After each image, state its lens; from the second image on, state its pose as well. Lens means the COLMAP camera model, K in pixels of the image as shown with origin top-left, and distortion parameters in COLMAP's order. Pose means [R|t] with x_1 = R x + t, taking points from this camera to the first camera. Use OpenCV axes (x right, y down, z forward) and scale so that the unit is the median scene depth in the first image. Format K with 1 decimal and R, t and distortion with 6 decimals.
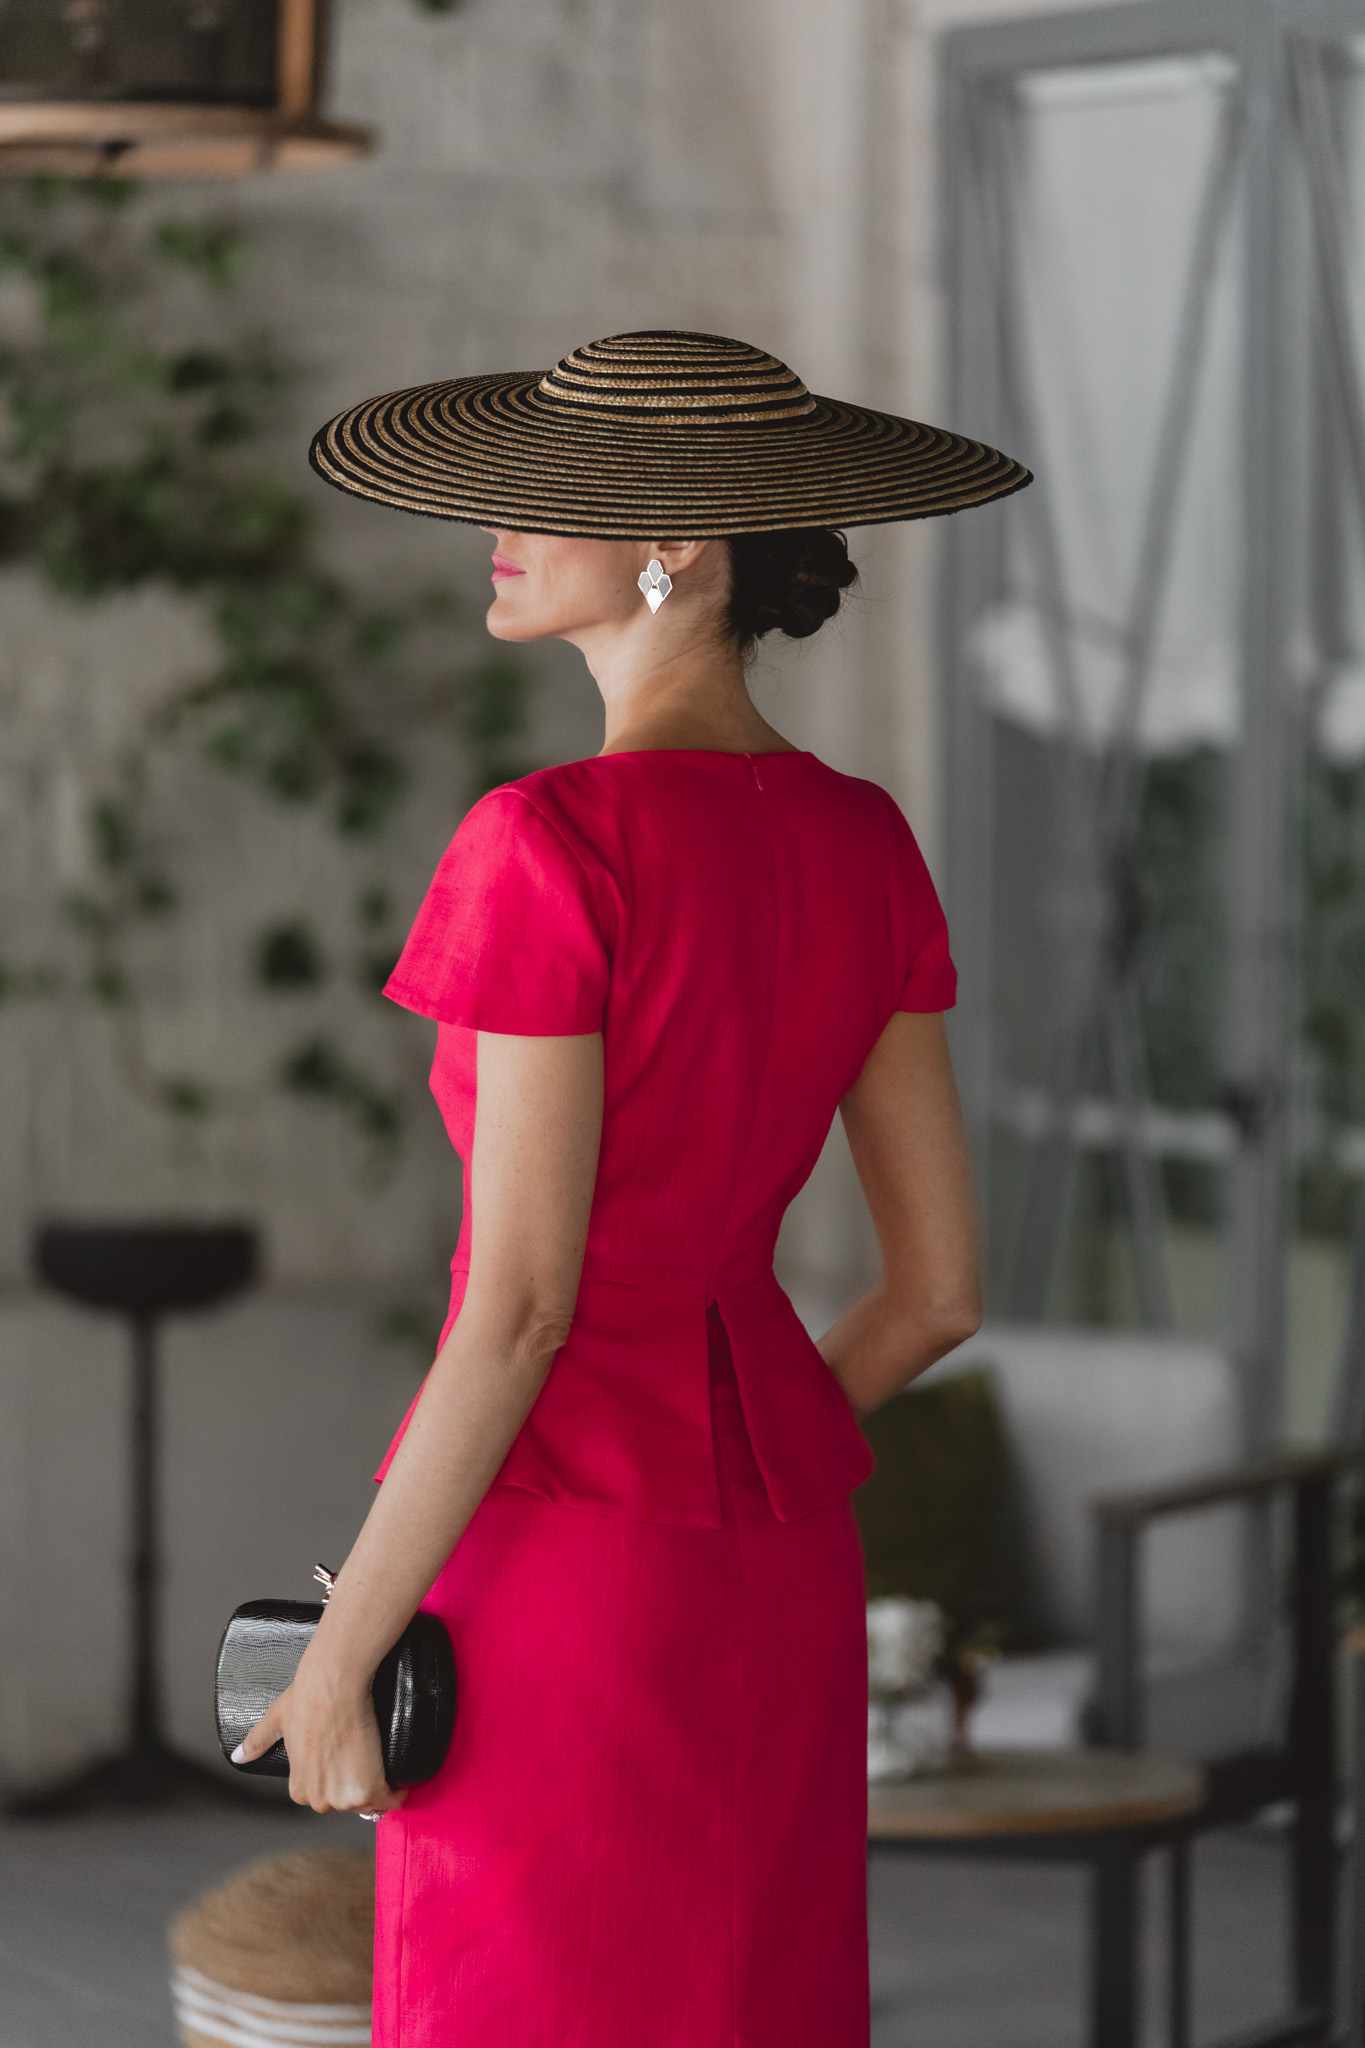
lens RADIAL K [[8638.4, 0, 693.2], [0, 8638.4, 1018.0], [0, 0, 1]] dist [-0.168607, 0.000000]
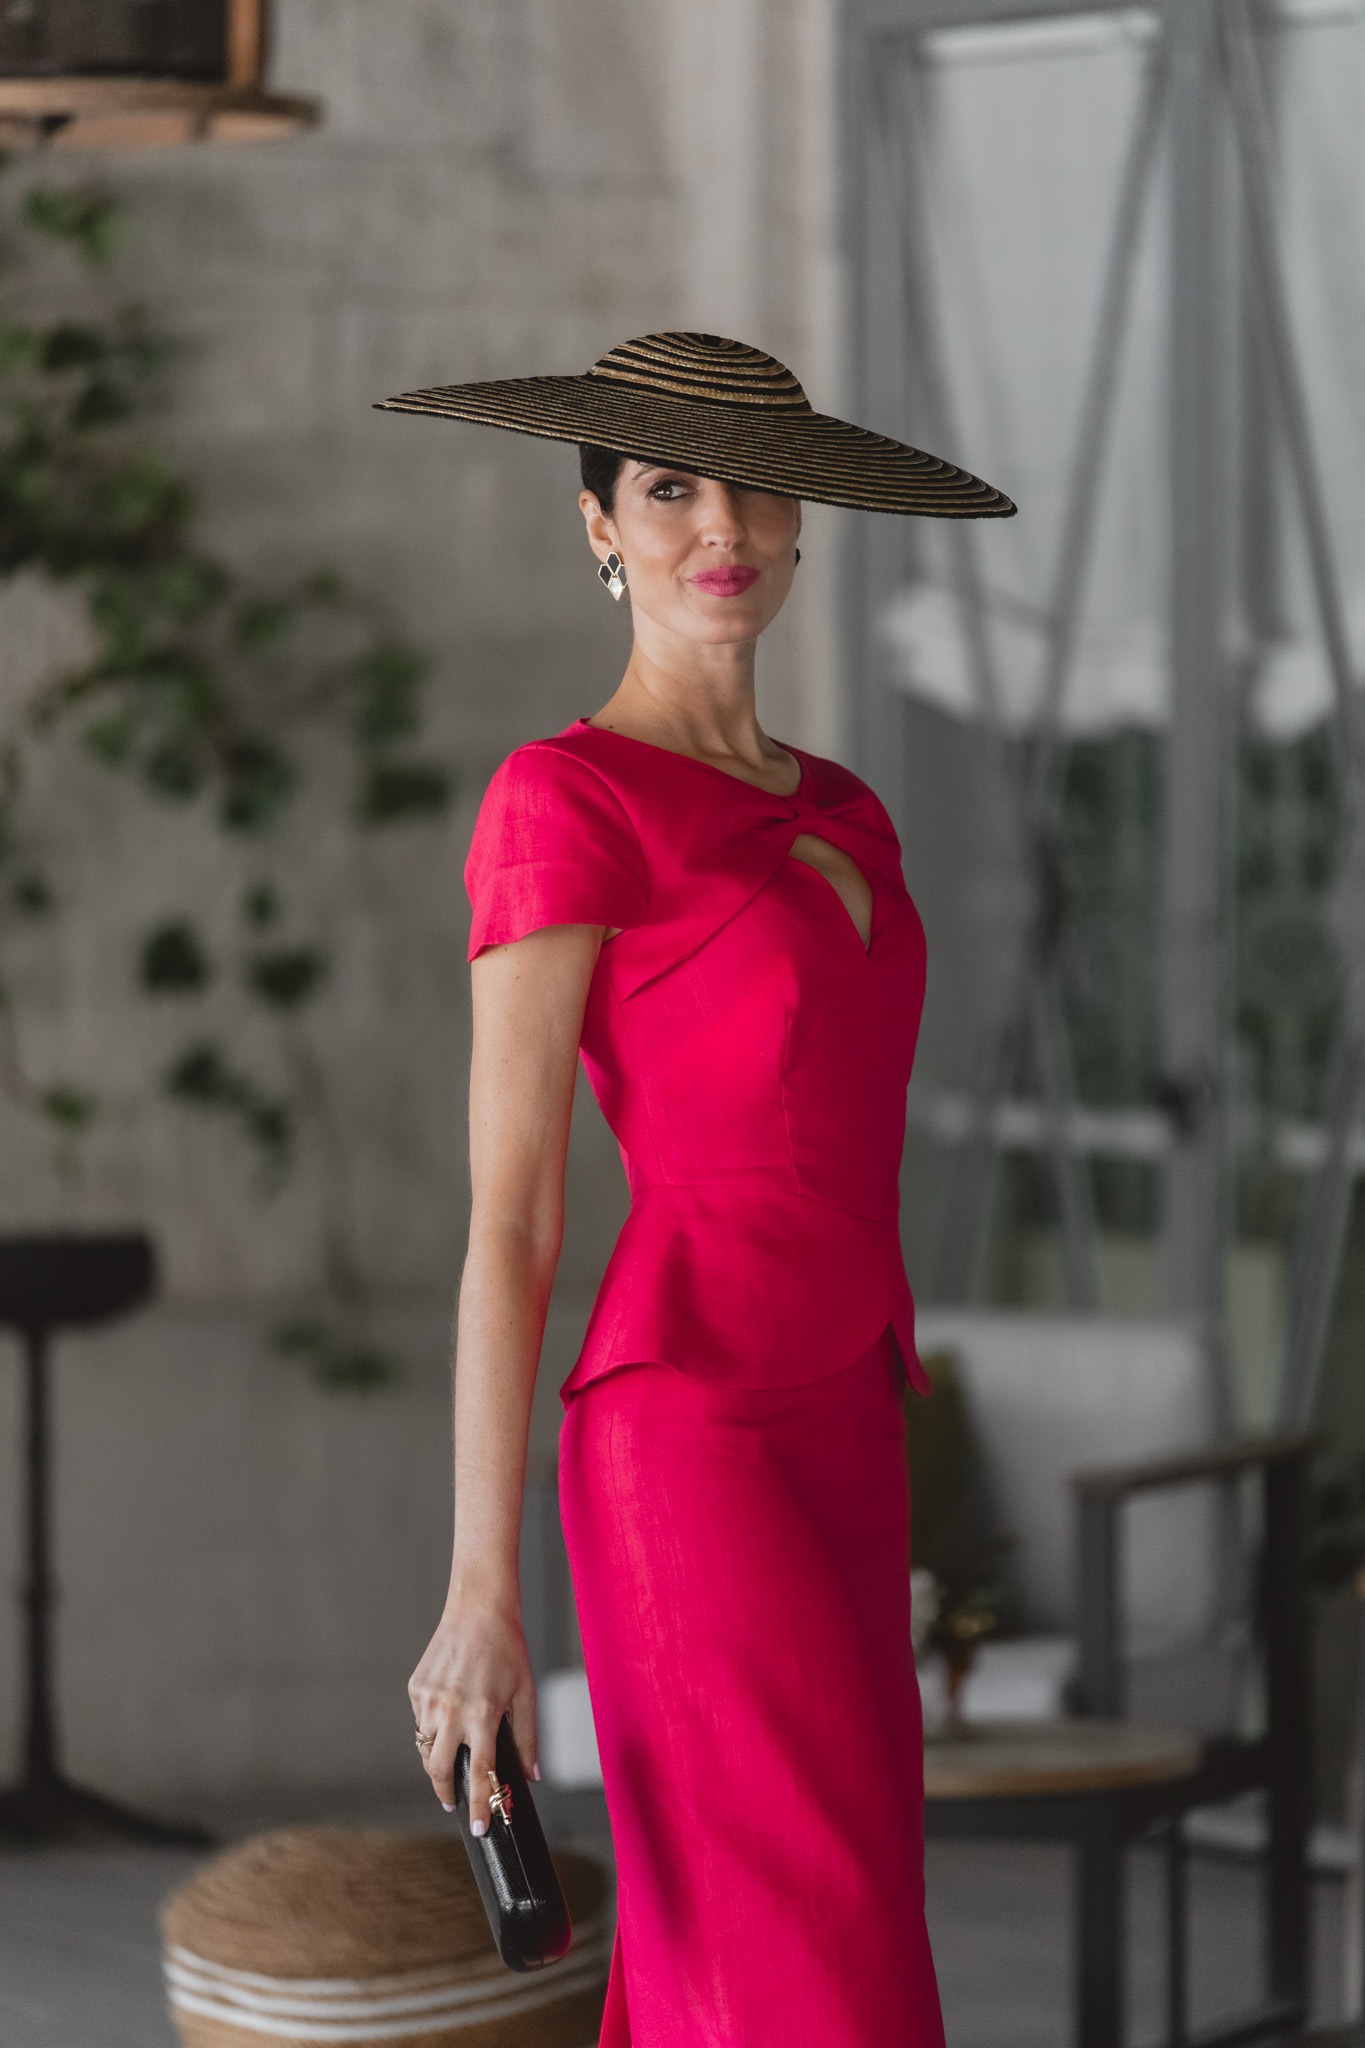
lens RADIAL K [[10105.2, 0, 686.7], [0, 10105.2, 1032.7], [0, 0, 1]] dist [-0.175286, 0.000000]
pose [[0.999449, -0.009991, 0.031665, -0.025552], [0.010183, 0.999931, -0.005894, 0.008331], [-0.031604, 0.006213, 0.999481, -0.120052]]
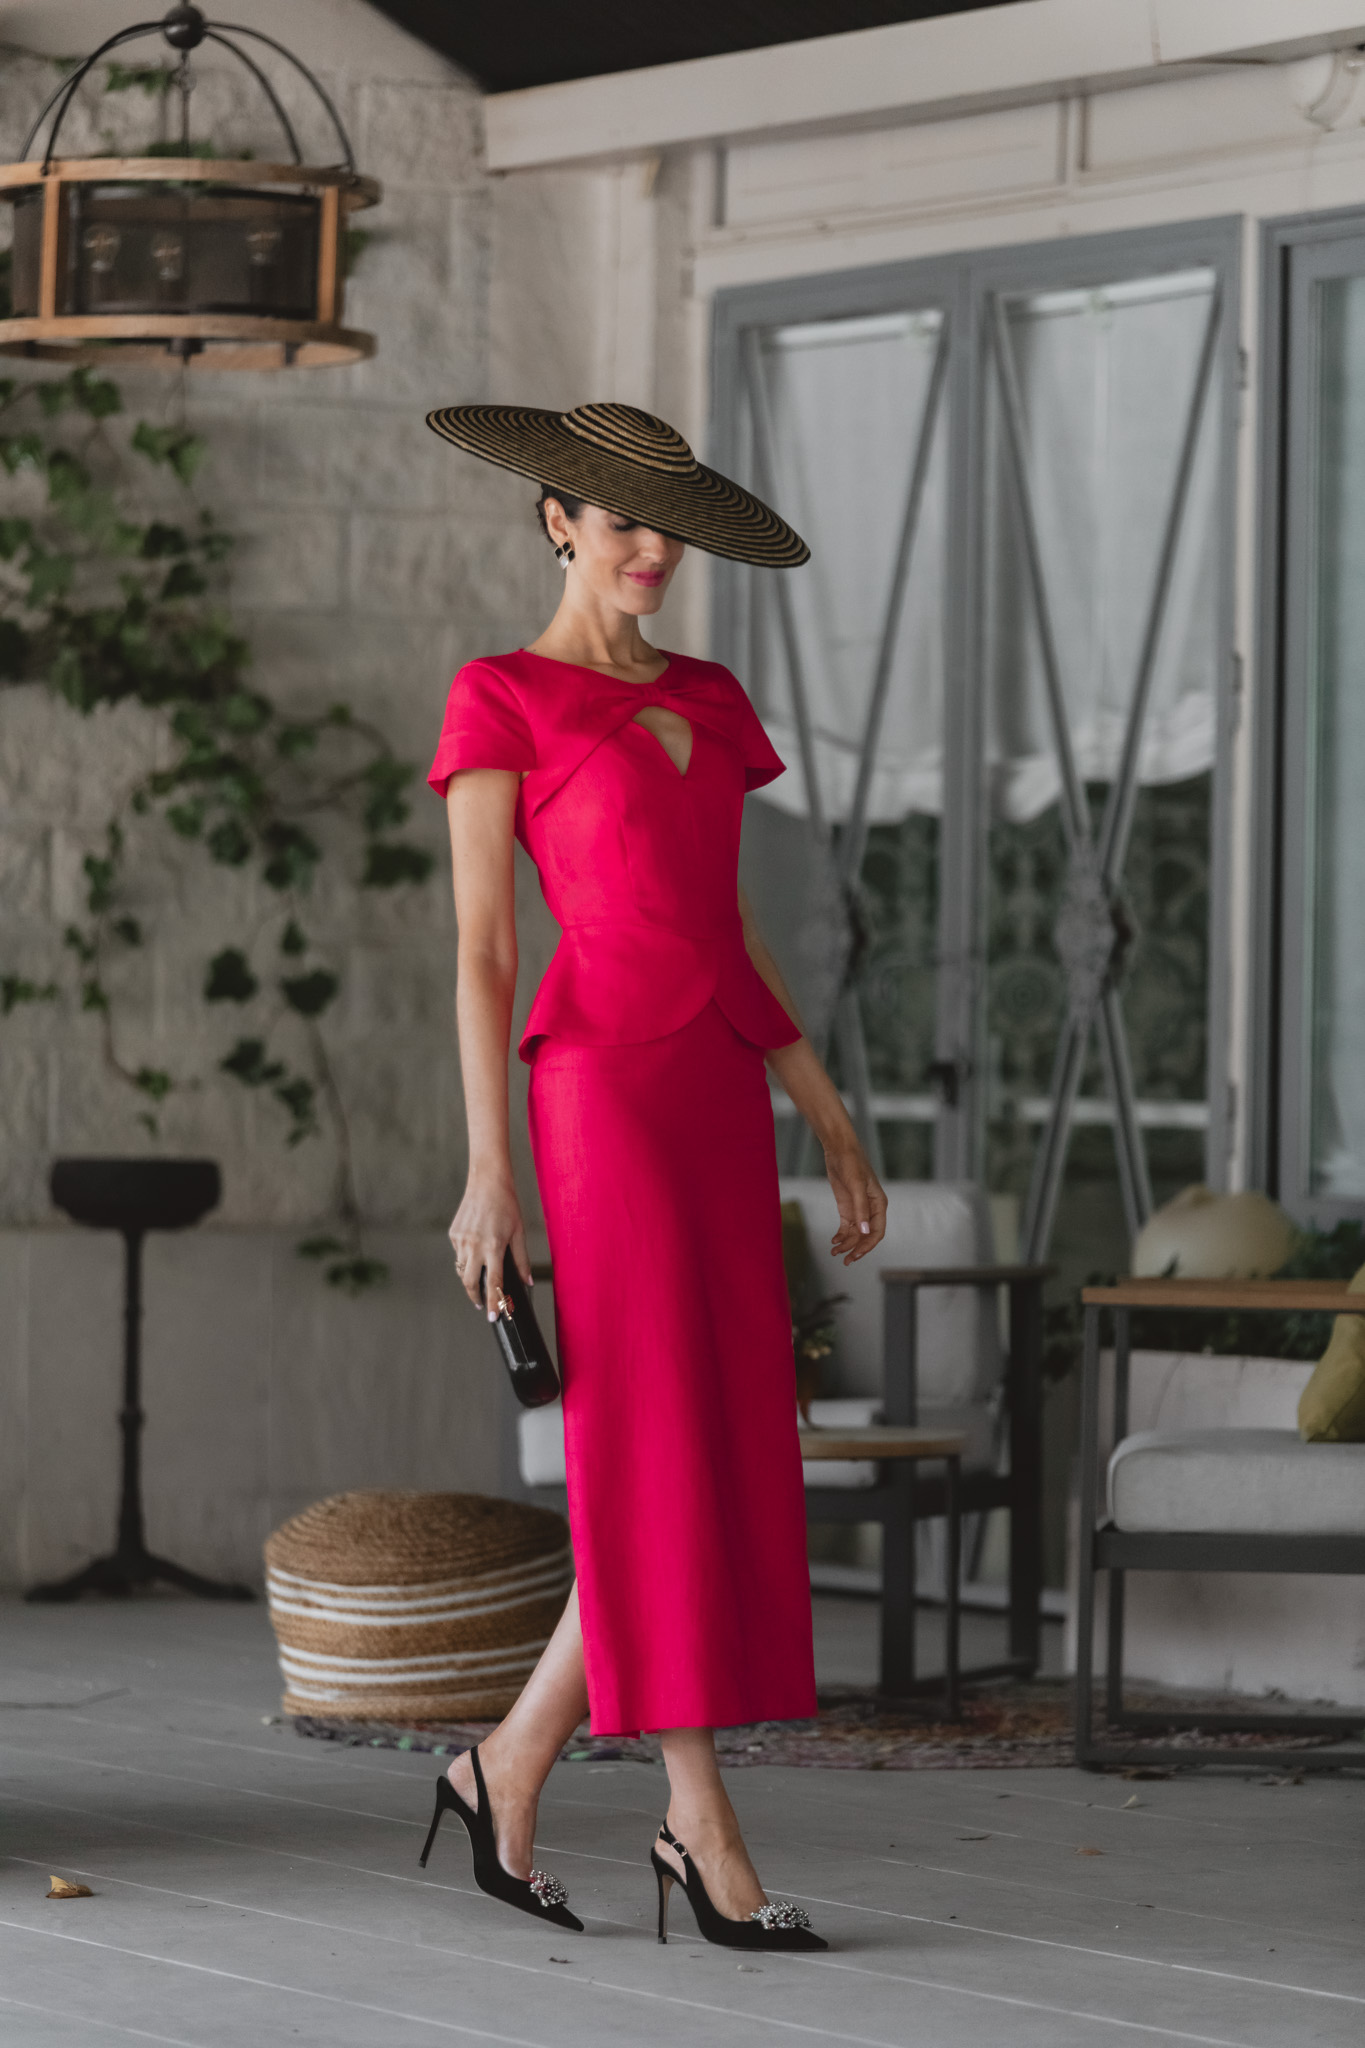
lens RADIAL K [[8638.4, 0, 673.5], [0, 8638.4, 1041.0], [0, 0, 1]] dist [-0.168607, 0.000000]
pose [[0.998514, 0.006356, 0.054133, -0.050562], [-0.004222, 0.999213, -0.039445, 0.055403], [-0.054341, 0.039158, 0.997754, -0.337565]]
